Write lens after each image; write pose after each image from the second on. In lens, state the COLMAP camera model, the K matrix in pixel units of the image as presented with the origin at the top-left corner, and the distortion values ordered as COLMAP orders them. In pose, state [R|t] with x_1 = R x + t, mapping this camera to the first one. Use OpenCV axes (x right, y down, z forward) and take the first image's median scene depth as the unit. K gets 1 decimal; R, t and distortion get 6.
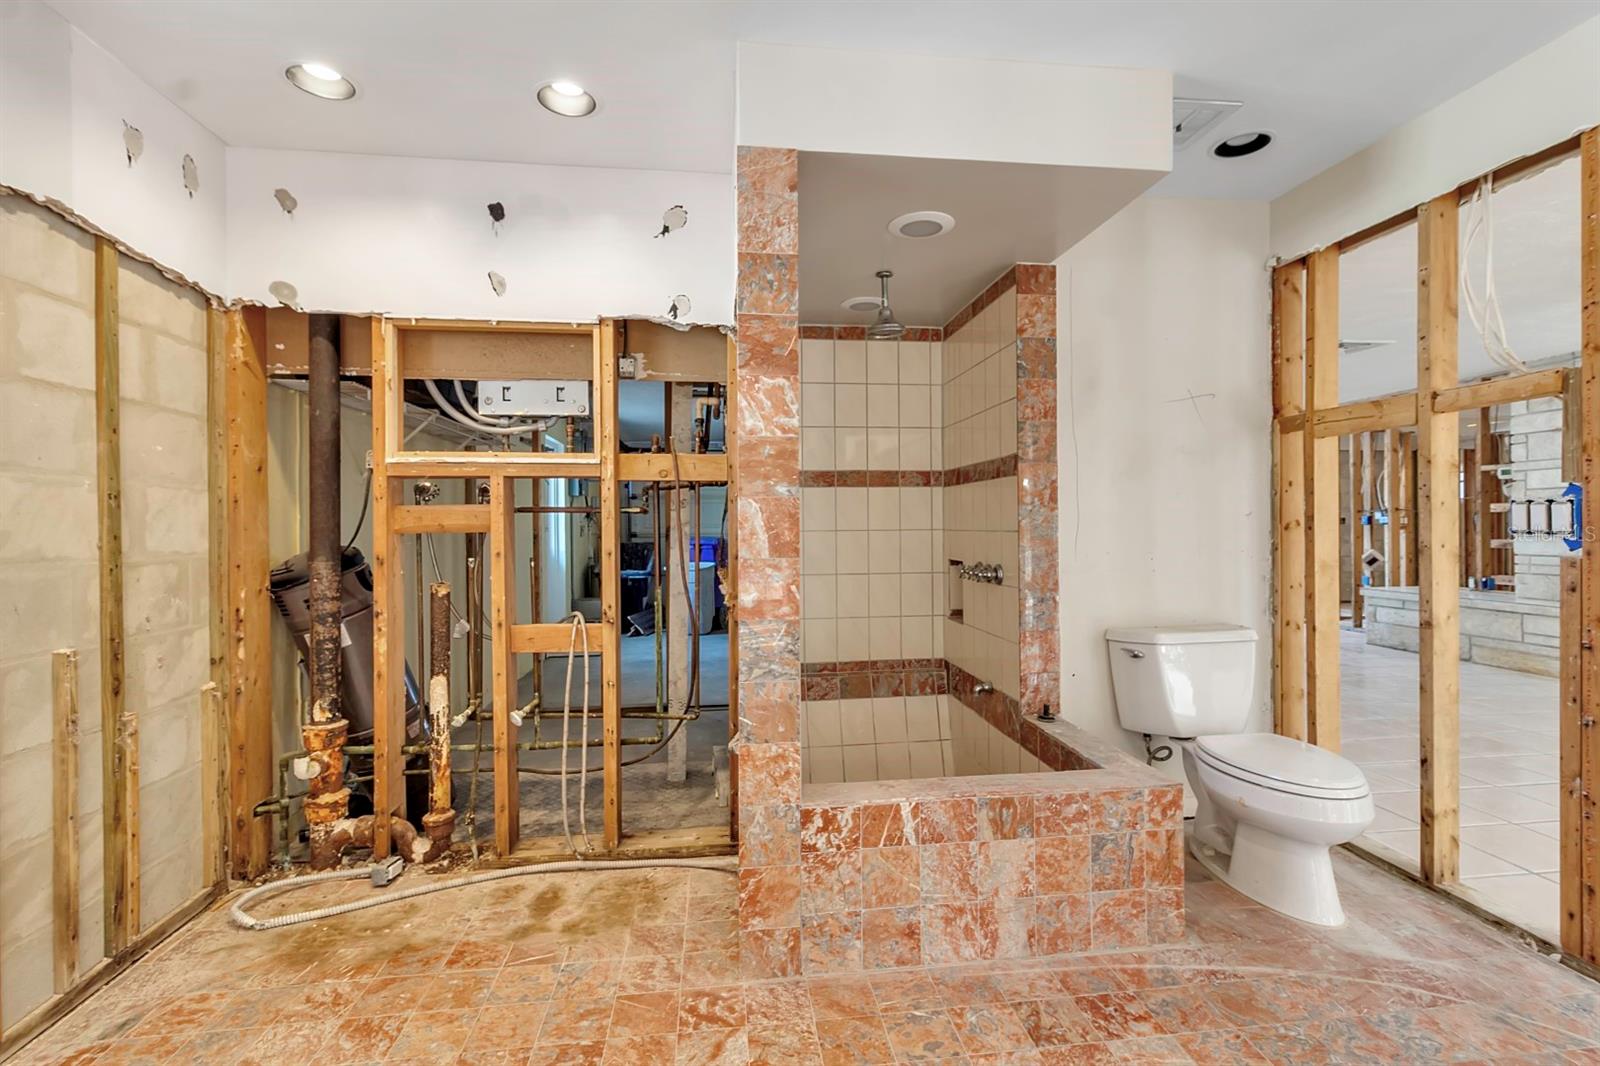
lens RADIAL K [[741.1, 0, 801.5], [0, 741.1, 529.7], [0, 0, 1]] dist [0.009305, -0.000842]
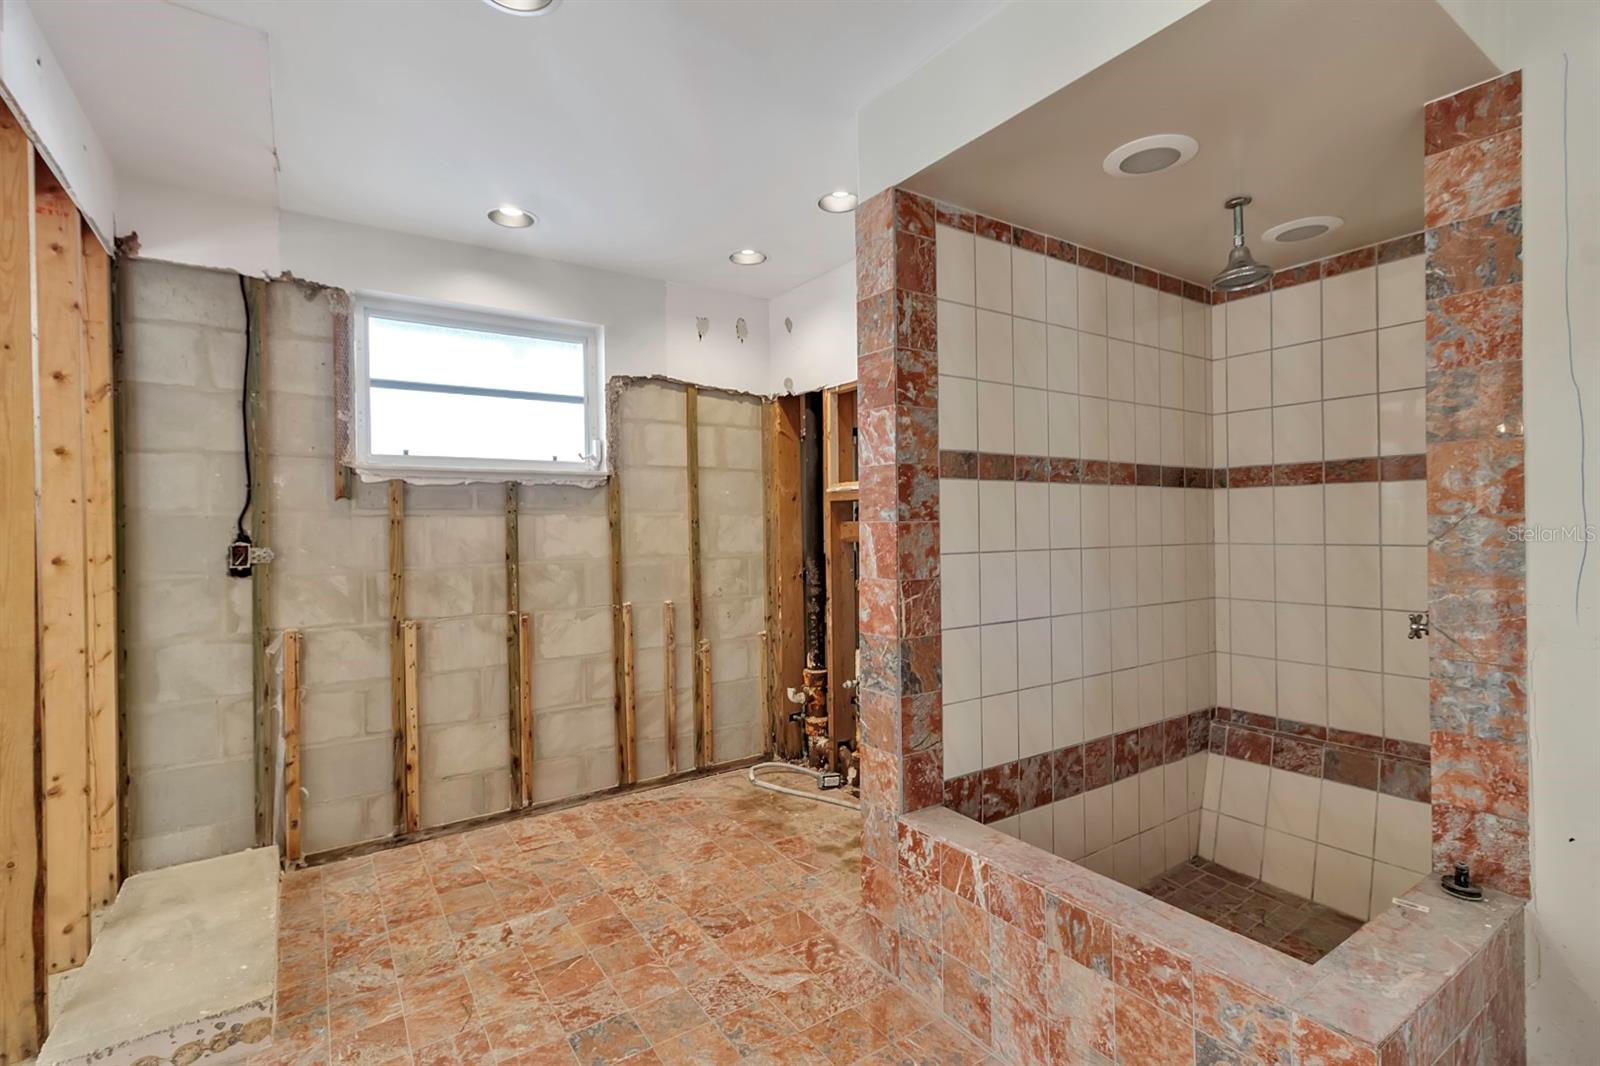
lens RADIAL K [[741.1, 0, 802.0], [0, 741.1, 531.9], [0, 0, 1]] dist [0.009305, -0.000842]
pose [[0.450147, 0.010345, -0.892895, 0.821682], [0.005445, 0.999883, 0.014329, -0.042852], [0.892938, -0.011312, 0.450037, 0.394175]]
